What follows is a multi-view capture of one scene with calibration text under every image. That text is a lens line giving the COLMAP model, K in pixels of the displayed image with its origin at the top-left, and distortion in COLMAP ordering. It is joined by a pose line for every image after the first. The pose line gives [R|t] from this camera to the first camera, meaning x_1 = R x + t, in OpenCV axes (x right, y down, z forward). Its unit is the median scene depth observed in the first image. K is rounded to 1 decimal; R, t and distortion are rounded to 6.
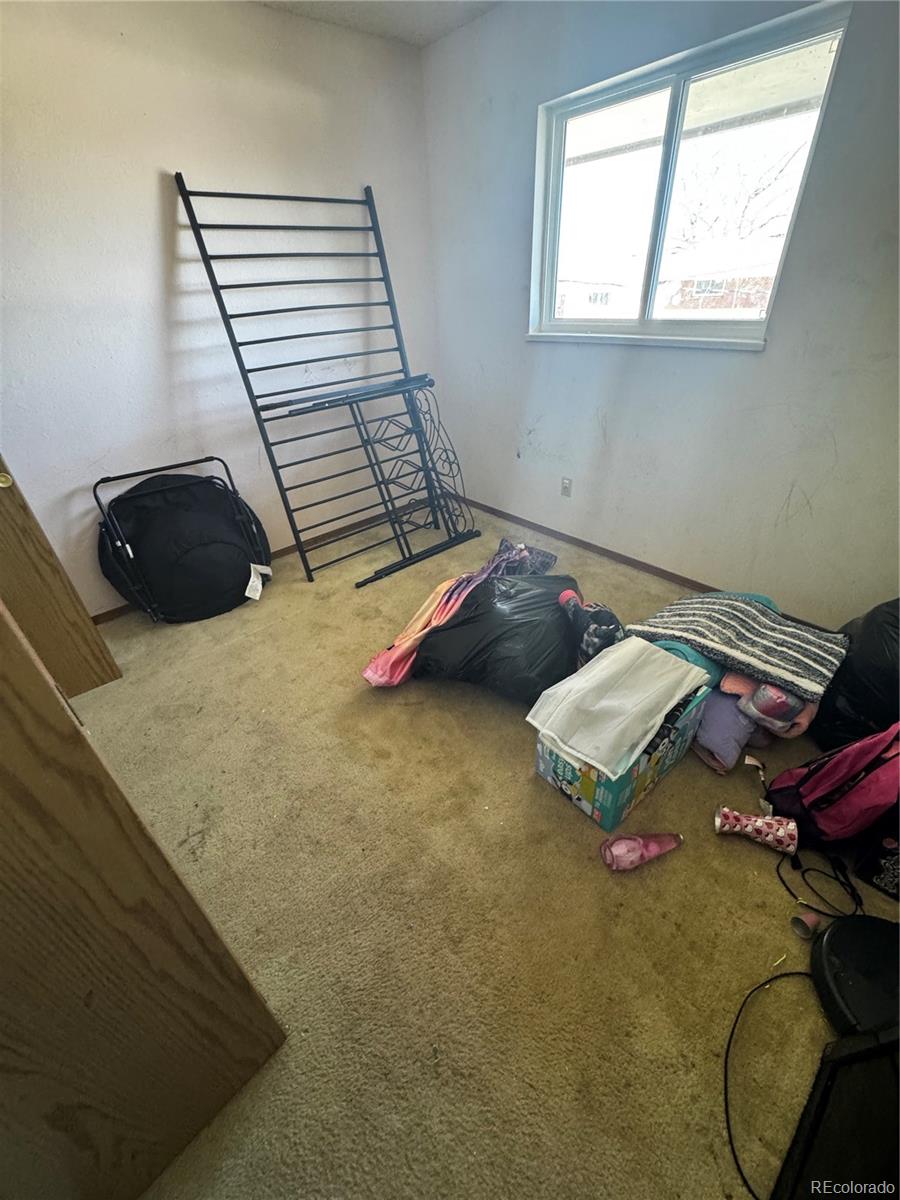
lens RADIAL K [[480.2, 0, 450.0], [0, 480.2, 600.0], [0, 0, 1]] dist [0.007489, -0.006287]
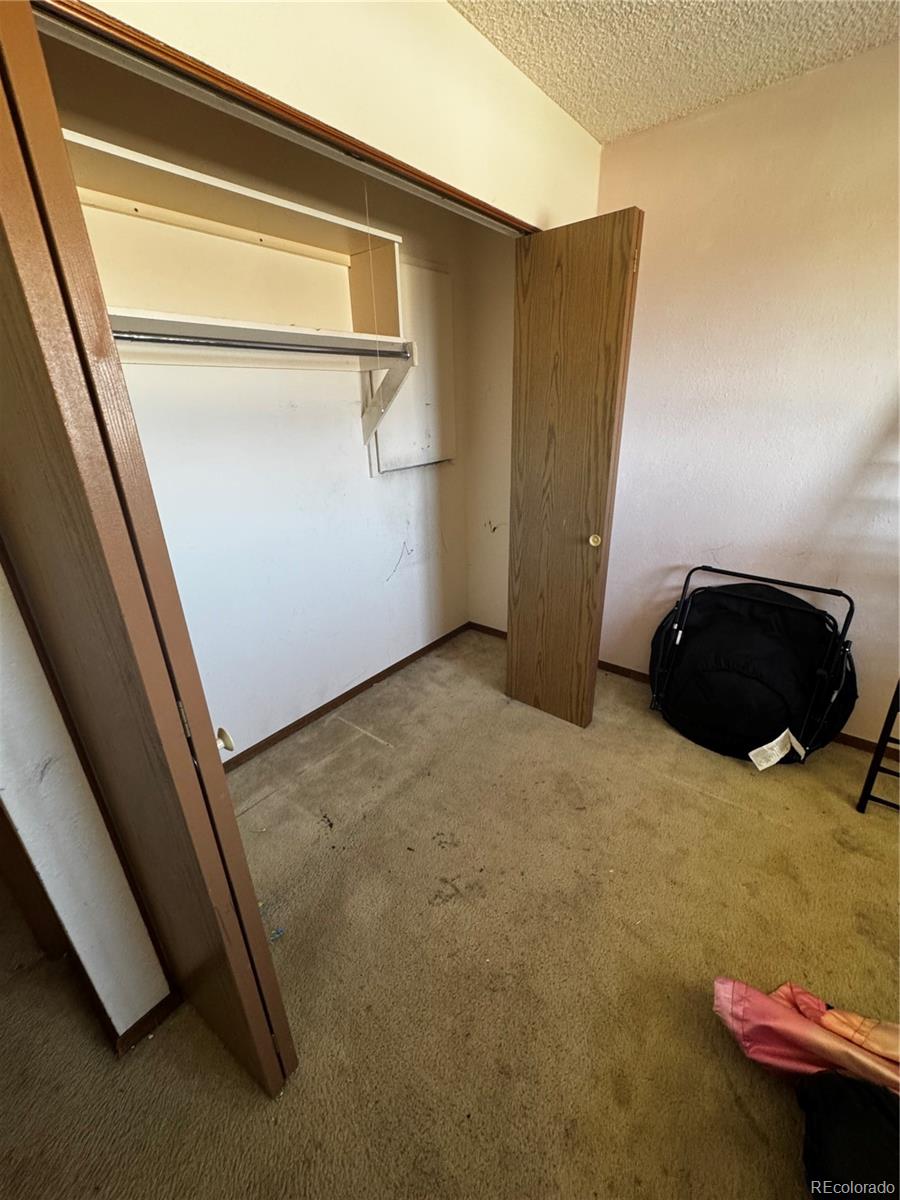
lens RADIAL K [[480.2, 0, 450.0], [0, 480.2, 600.0], [0, 0, 1]] dist [0.007489, -0.006287]
pose [[0.173307, 0.413138, -0.894026, 0.089656], [-0.521582, 0.808511, 0.272512, -0.187508], [0.835414, 0.419079, 0.355606, 0.240065]]
